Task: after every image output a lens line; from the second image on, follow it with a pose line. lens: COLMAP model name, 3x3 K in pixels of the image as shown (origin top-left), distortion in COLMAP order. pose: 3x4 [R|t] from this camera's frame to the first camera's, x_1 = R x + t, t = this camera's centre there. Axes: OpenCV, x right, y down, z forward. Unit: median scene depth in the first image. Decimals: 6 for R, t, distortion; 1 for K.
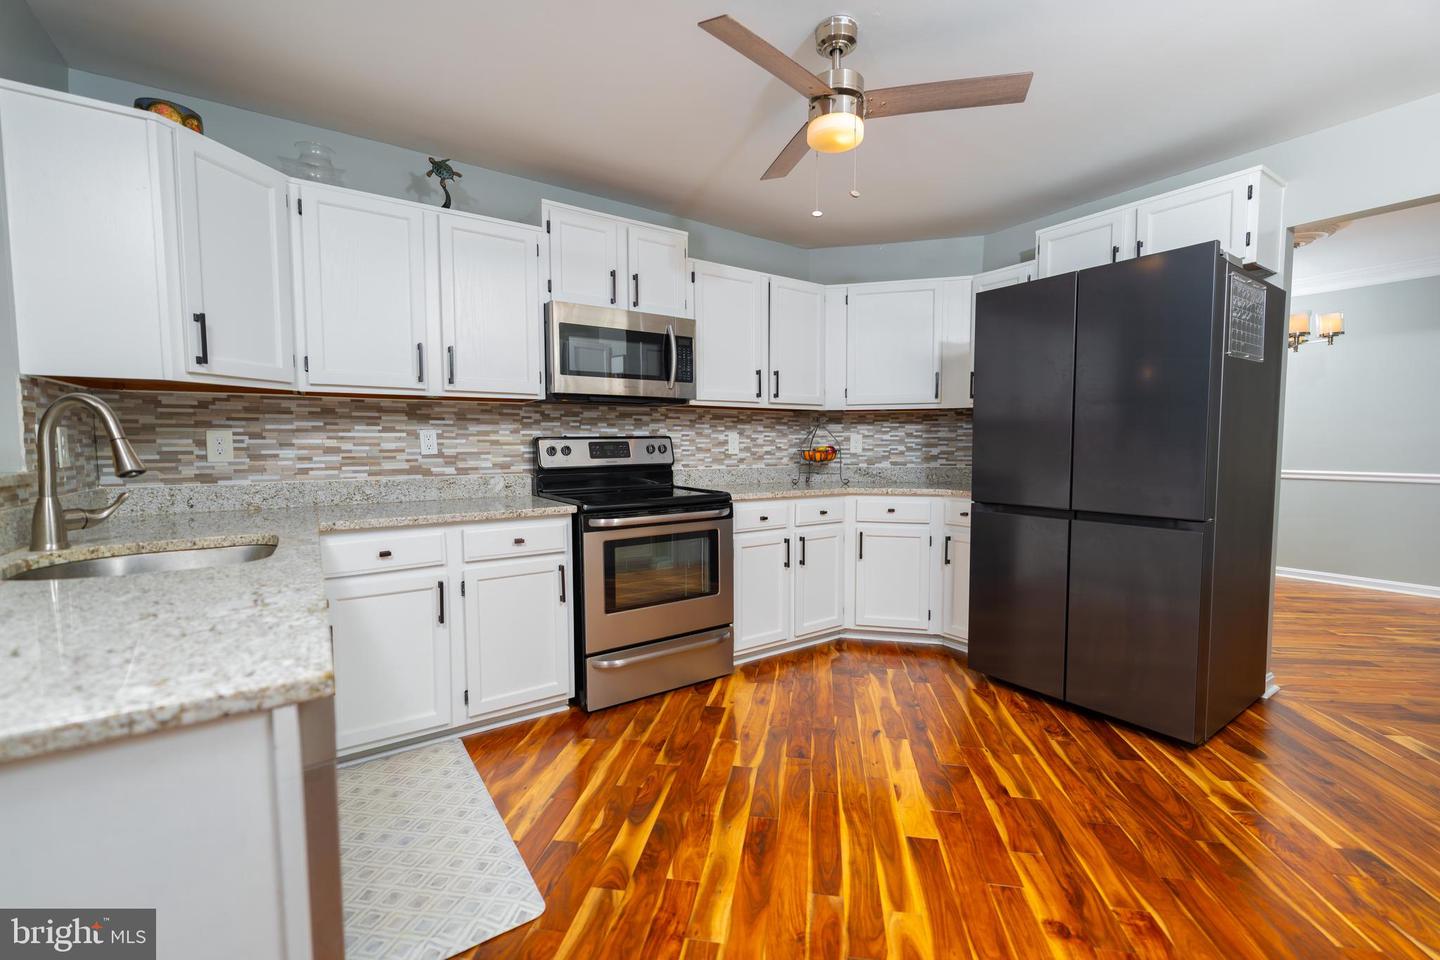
lens RADIAL K [[599.1, 0, 720.0], [0, 599.1, 480.0], [0, 0, 1]] dist [0.000015, -0.000035]
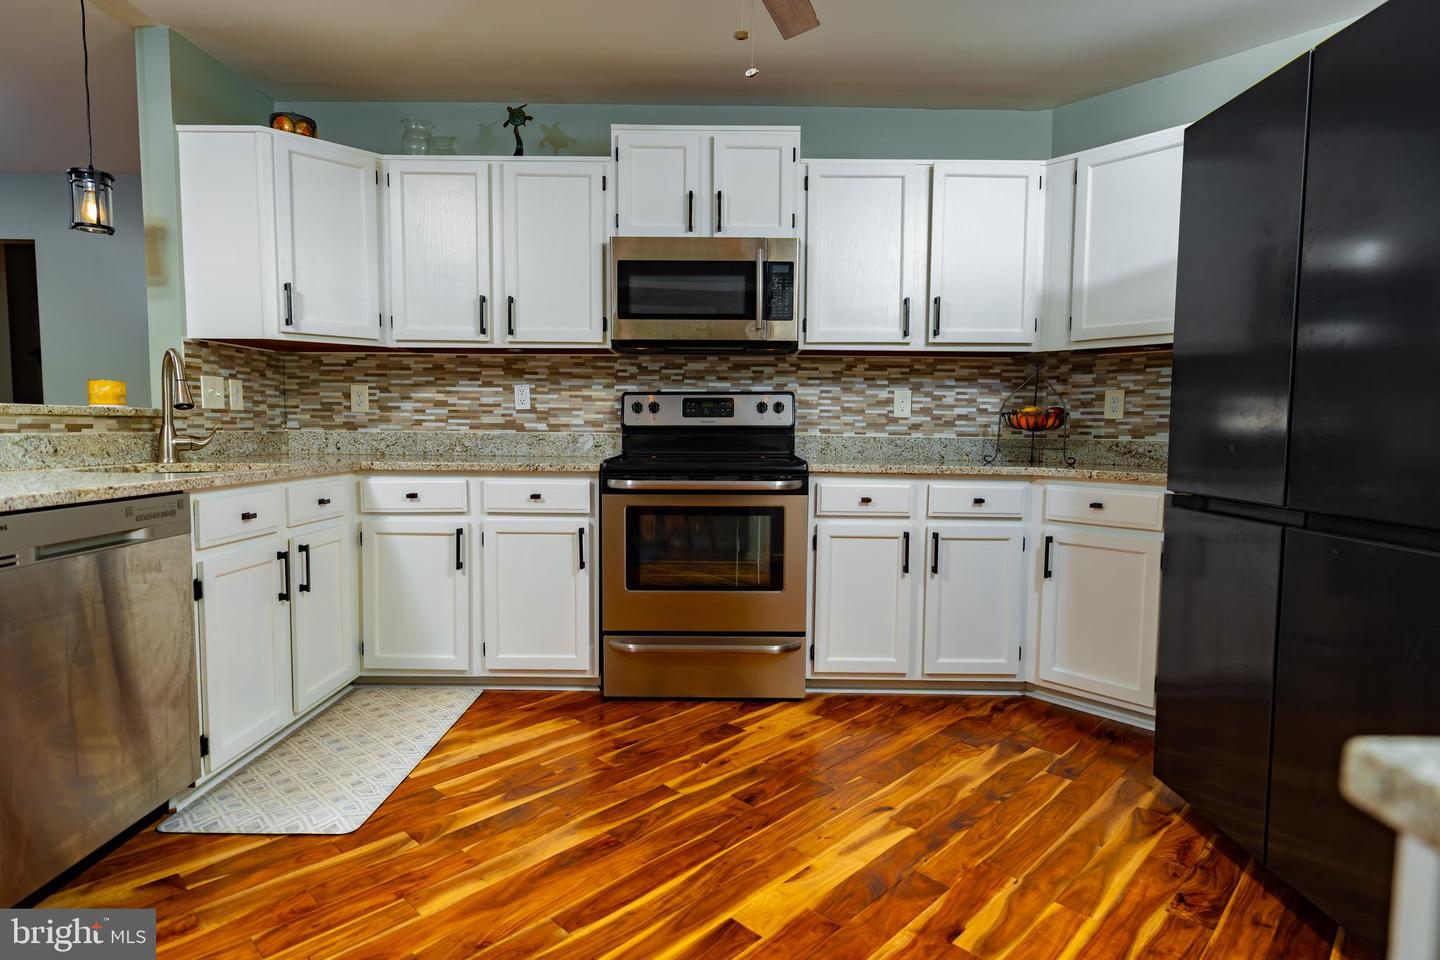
lens RADIAL K [[768.3, 0, 720.0], [0, 768.3, 480.0], [0, 0, 1]] dist [0.002885, 0.000041]
pose [[0.821142, 0.051175, -0.568425, 0.526589], [-0.047360, 0.998647, 0.021491, 0.032017], [0.568755, 0.009273, 0.822454, 0.148867]]
